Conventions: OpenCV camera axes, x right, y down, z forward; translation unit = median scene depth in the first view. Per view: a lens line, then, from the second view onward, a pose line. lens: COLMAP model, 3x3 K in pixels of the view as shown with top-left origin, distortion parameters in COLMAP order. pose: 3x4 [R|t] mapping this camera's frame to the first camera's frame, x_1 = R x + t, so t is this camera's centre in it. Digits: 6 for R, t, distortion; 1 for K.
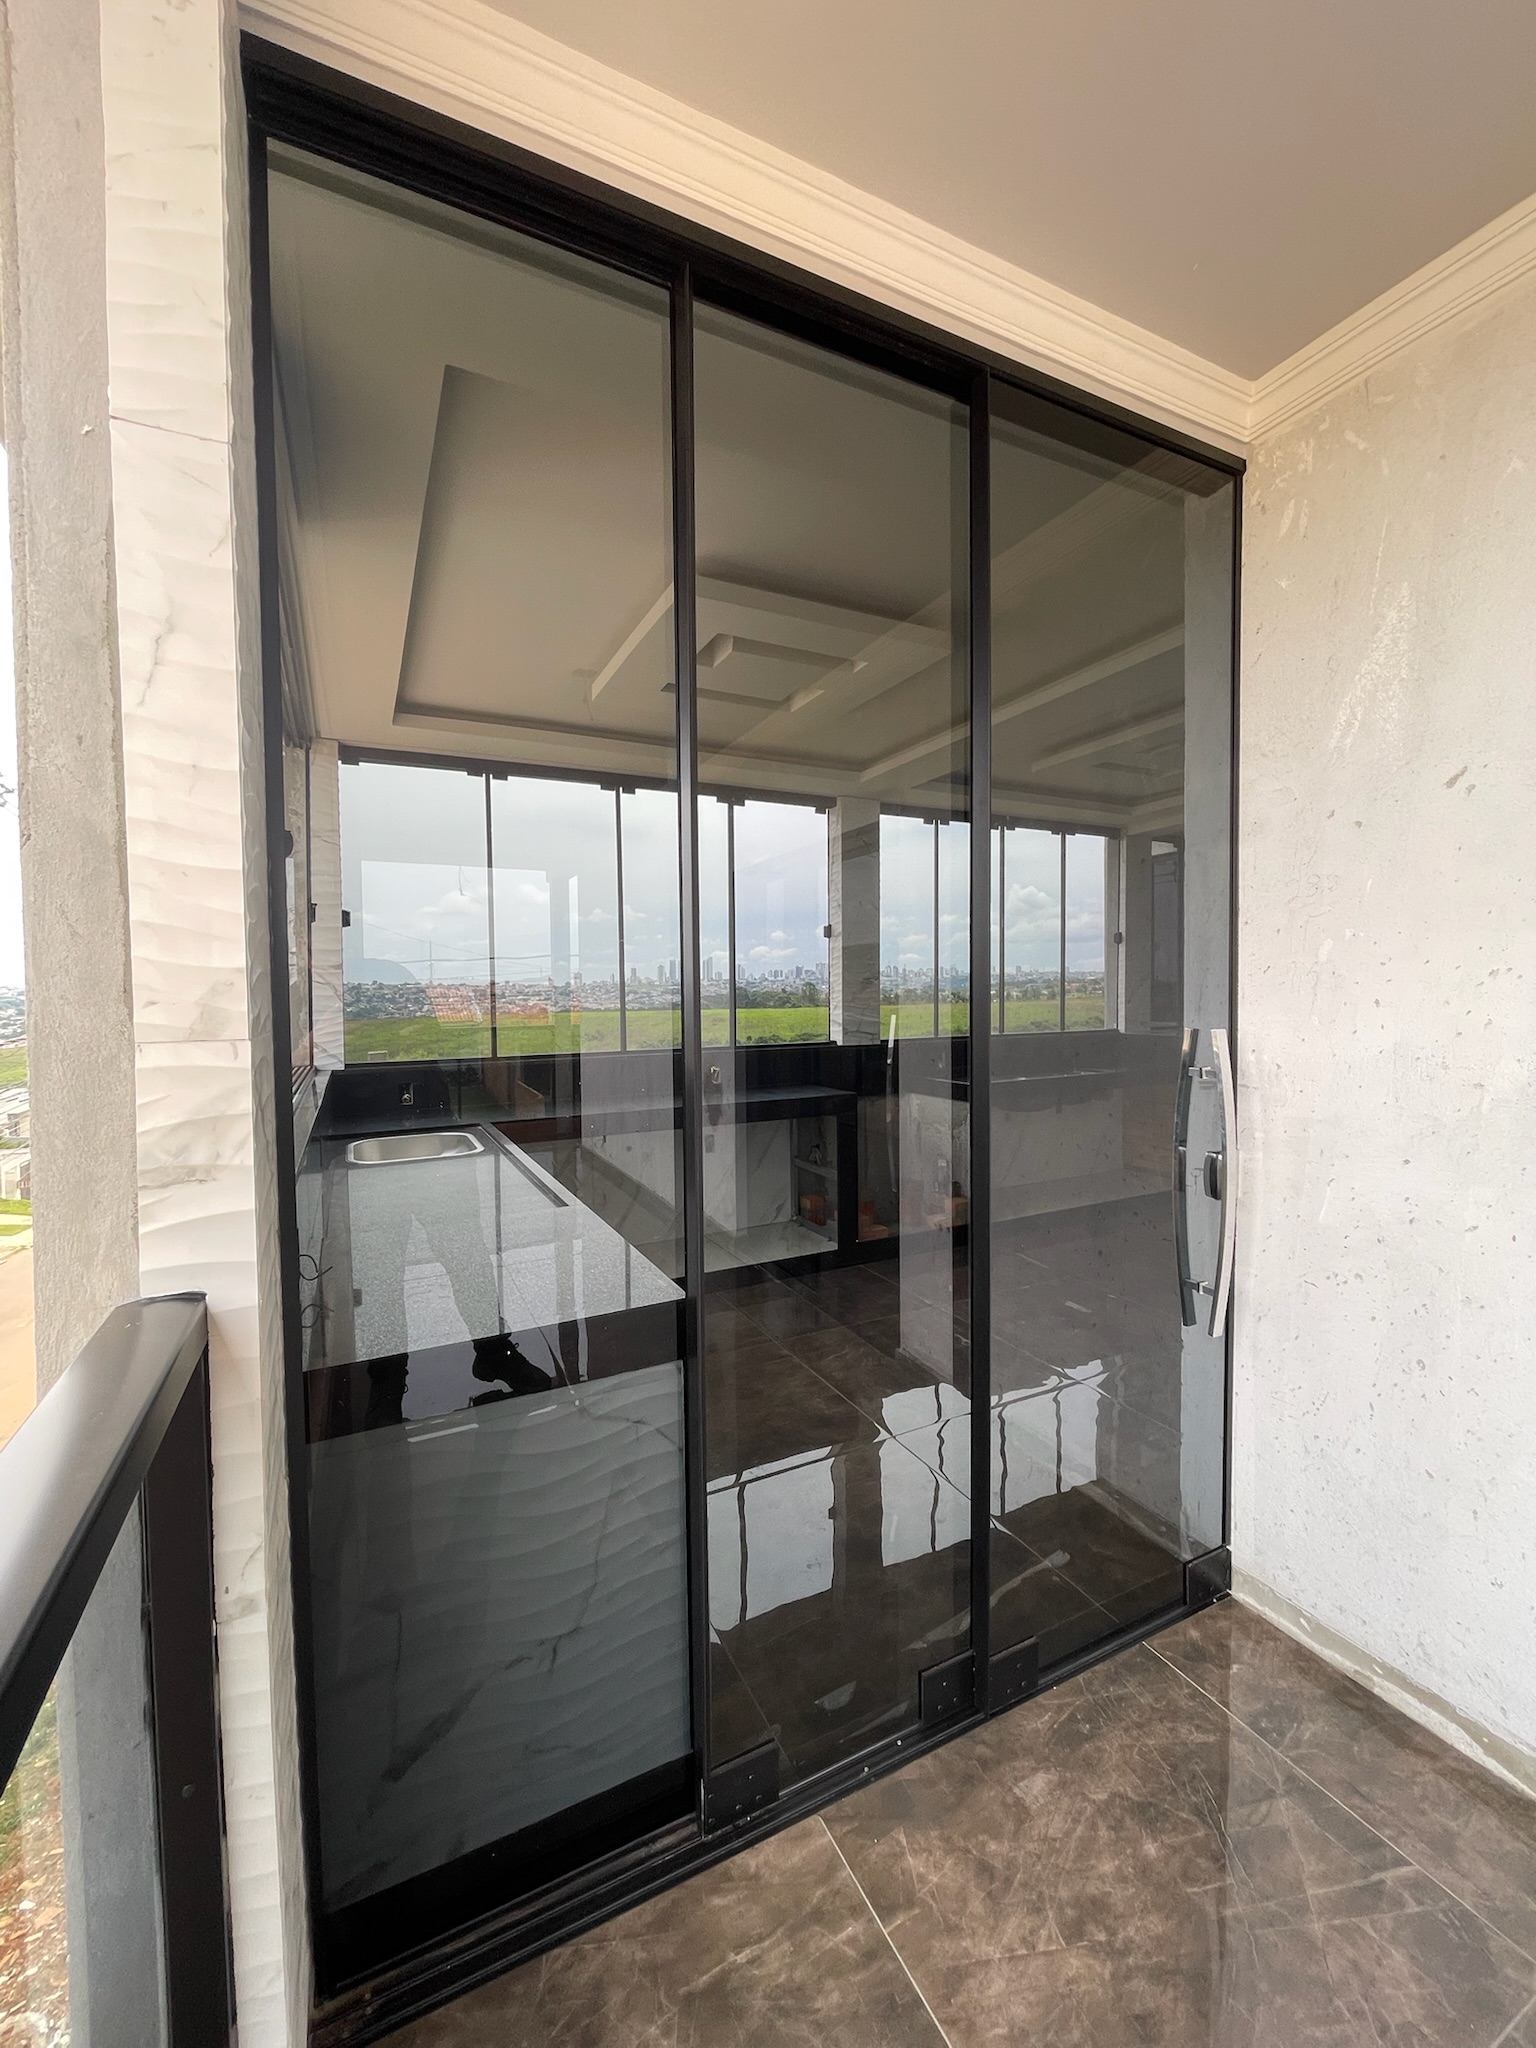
lens RADIAL K [[826.2, 0, 766.0], [0, 826.2, 1024.2], [0, 0, 1]] dist [-0.000100, 0.000567]
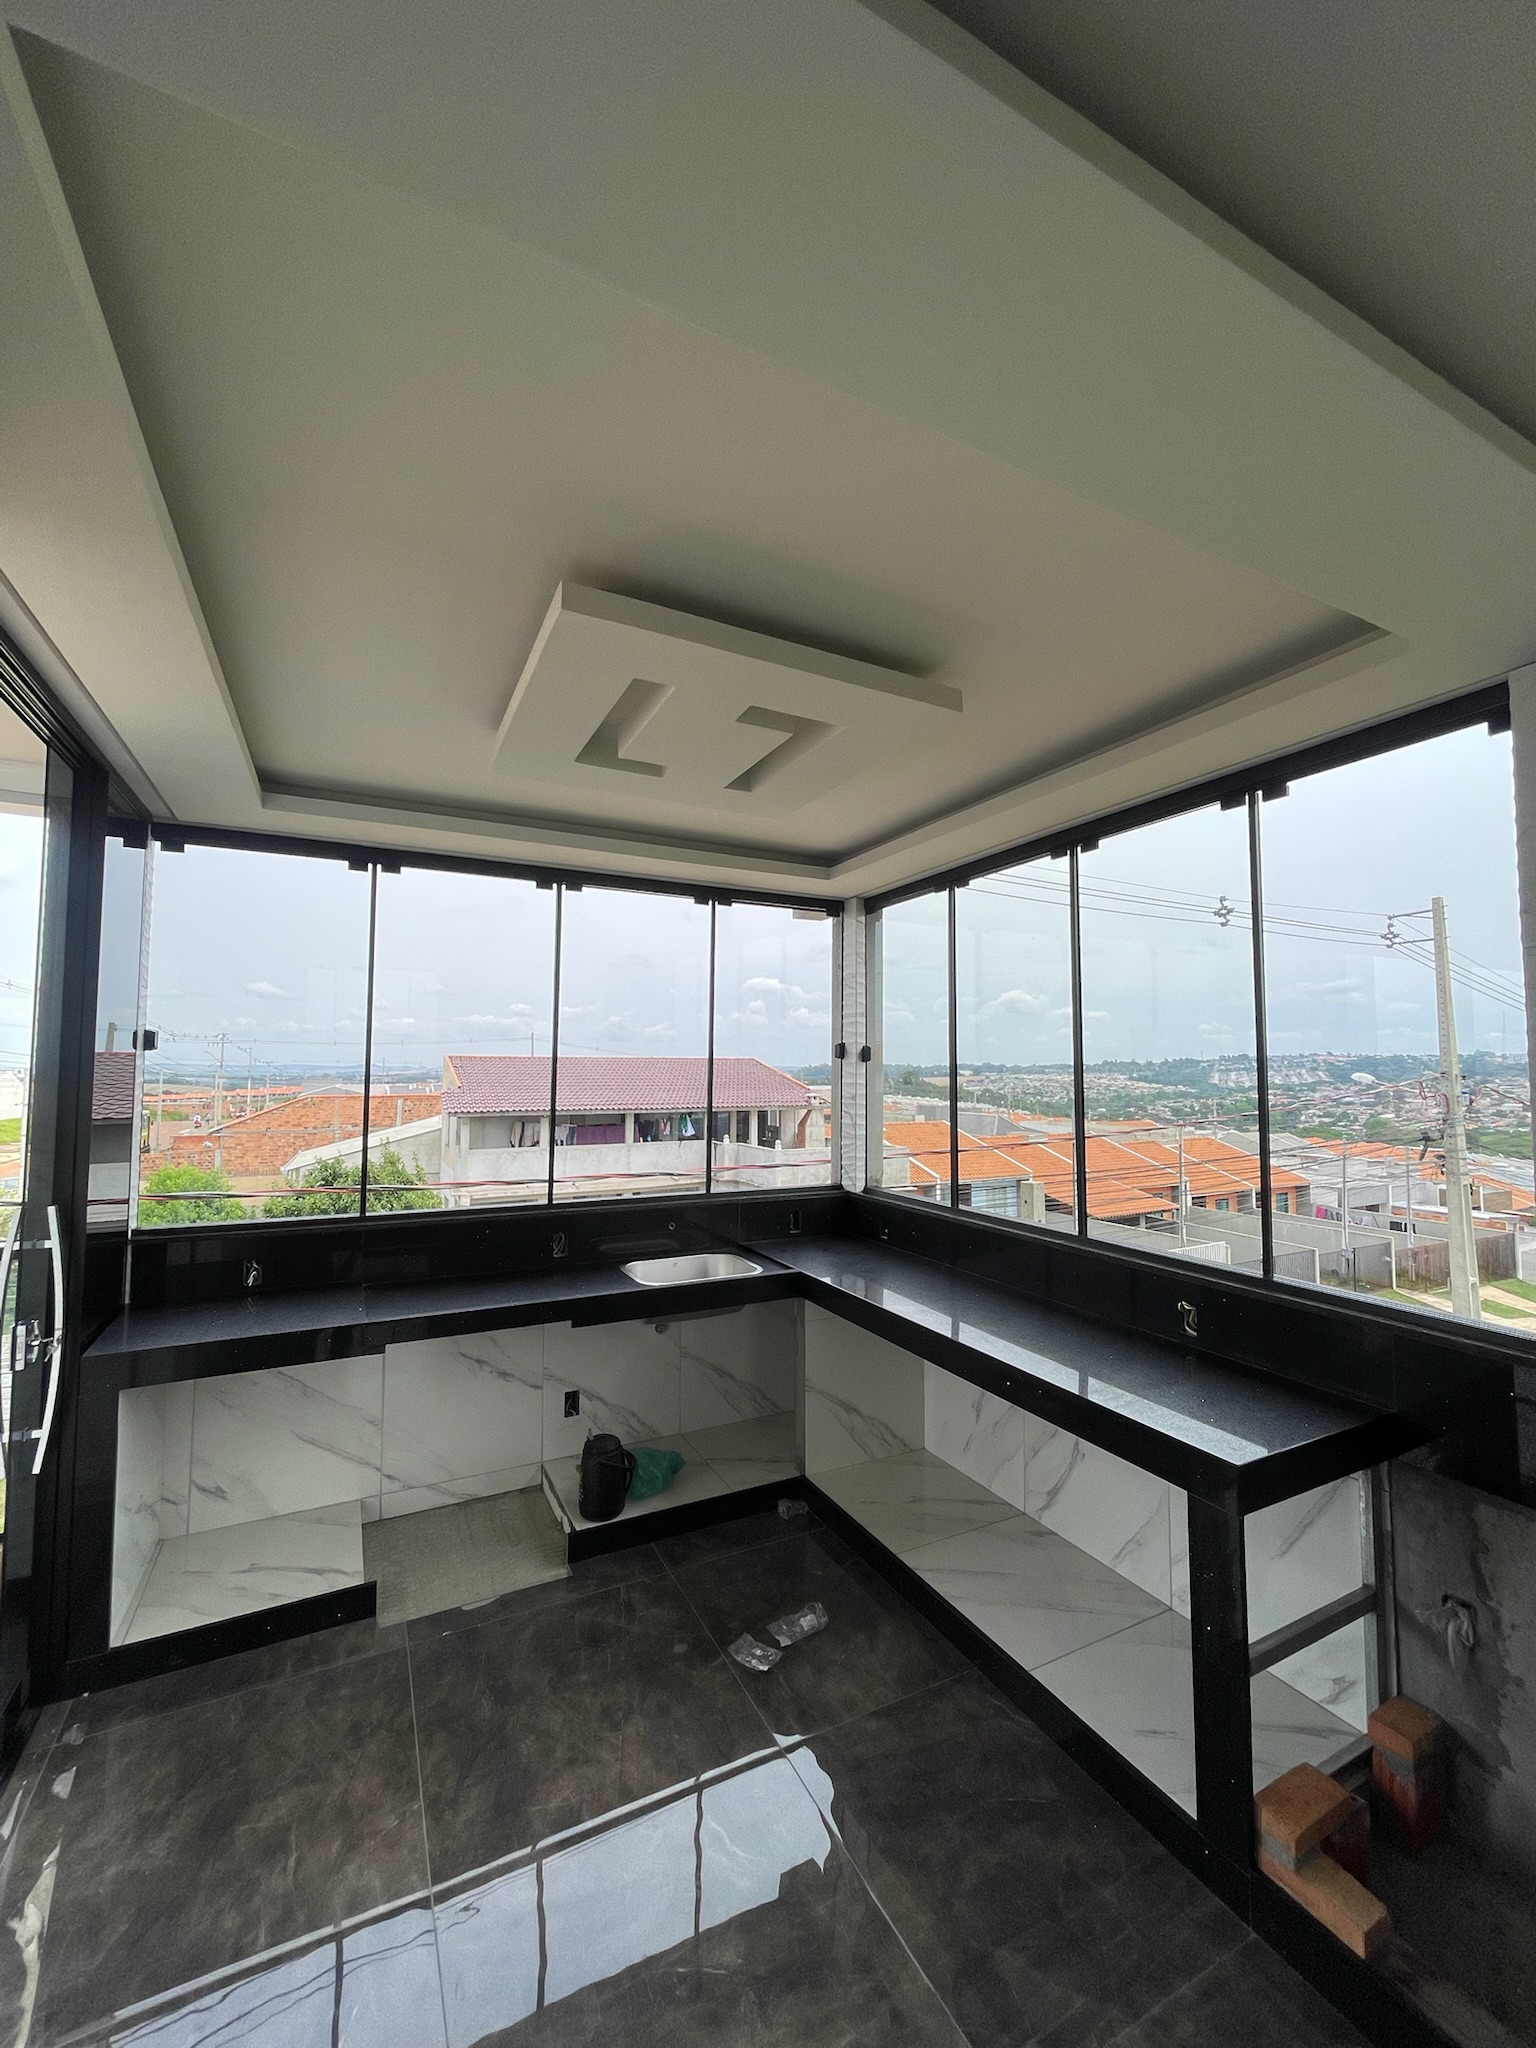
lens RADIAL K [[826.2, 0, 771.9], [0, 826.2, 1020.7], [0, 0, 1]] dist [-0.000100, 0.000567]
pose [[0.003946, -0.043292, -0.999055, 0.641400], [-0.041943, 0.998176, -0.043420, -0.130891], [0.999112, 0.042075, 0.002123, 0.952626]]
